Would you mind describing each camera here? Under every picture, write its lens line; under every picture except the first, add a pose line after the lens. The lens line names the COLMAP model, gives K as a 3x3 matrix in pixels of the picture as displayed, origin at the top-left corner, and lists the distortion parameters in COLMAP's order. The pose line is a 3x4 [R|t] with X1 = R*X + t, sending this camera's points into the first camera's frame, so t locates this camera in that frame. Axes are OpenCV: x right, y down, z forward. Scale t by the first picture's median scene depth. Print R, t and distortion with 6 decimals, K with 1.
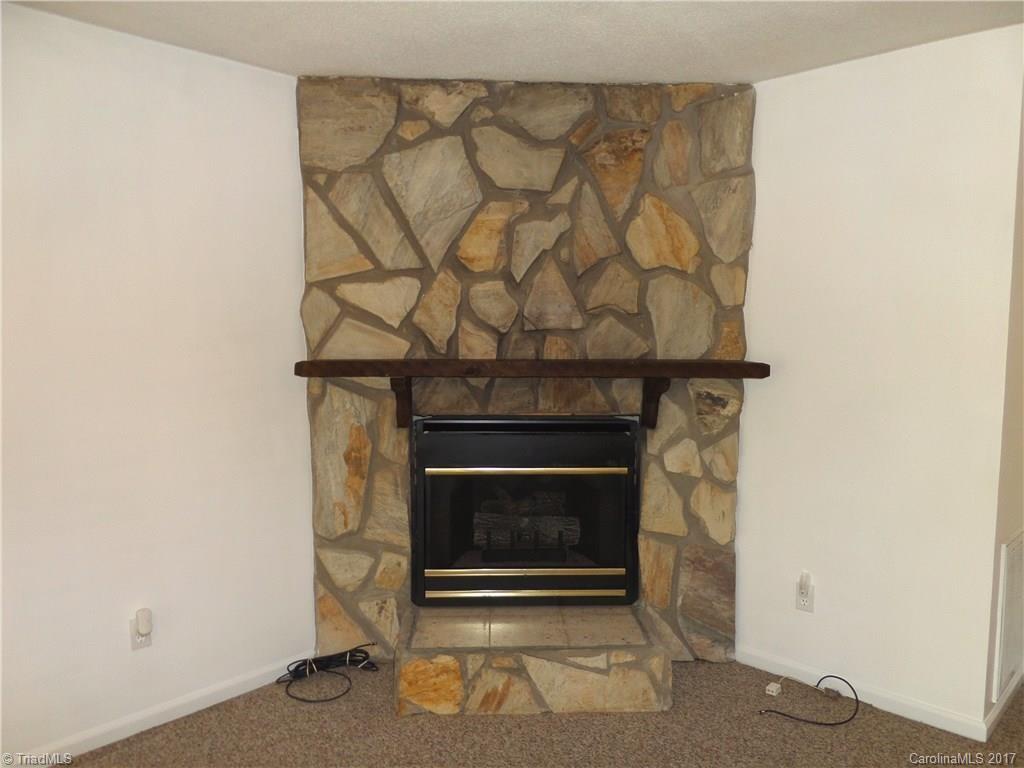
lens RADIAL K [[755.5, 0, 509.3], [0, 755.5, 386.9], [0, 0, 1]] dist [-0.000930, -0.024113]
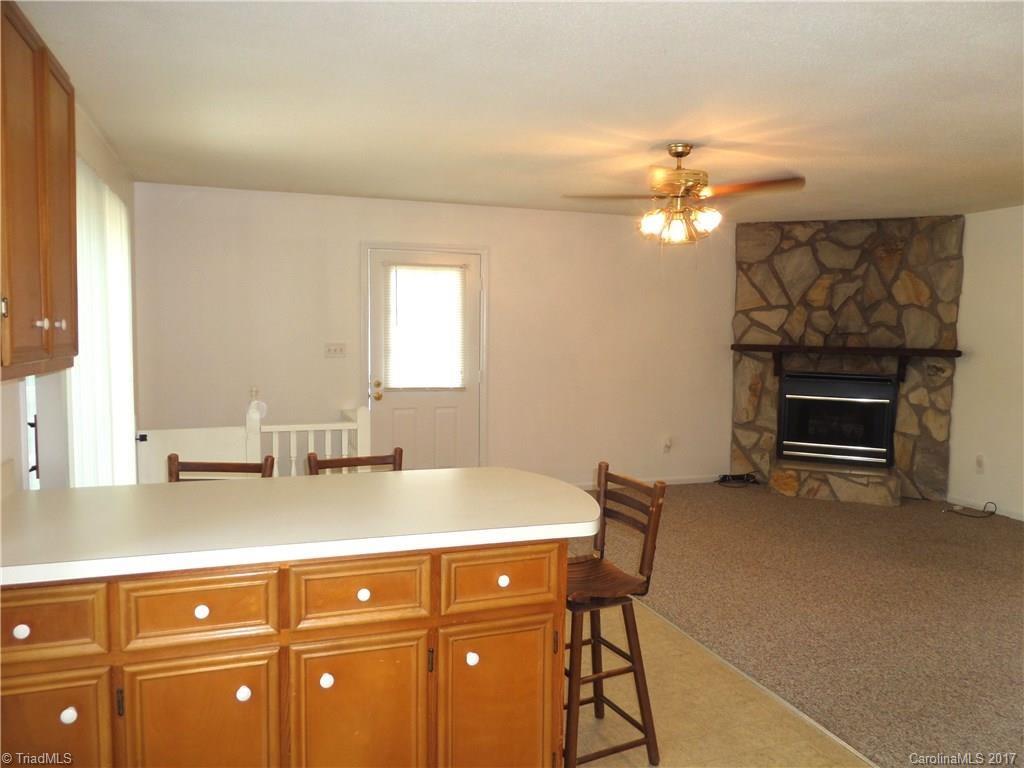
lens RADIAL K [[755.5, 0, 506.1], [0, 755.5, 382.0], [0, 0, 1]] dist [-0.000930, -0.024113]
pose [[0.891048, 0.043956, -0.451776, 0.156808], [-0.055693, 0.998367, -0.012707, 0.145776], [0.450479, 0.036483, 0.892041, -1.355729]]
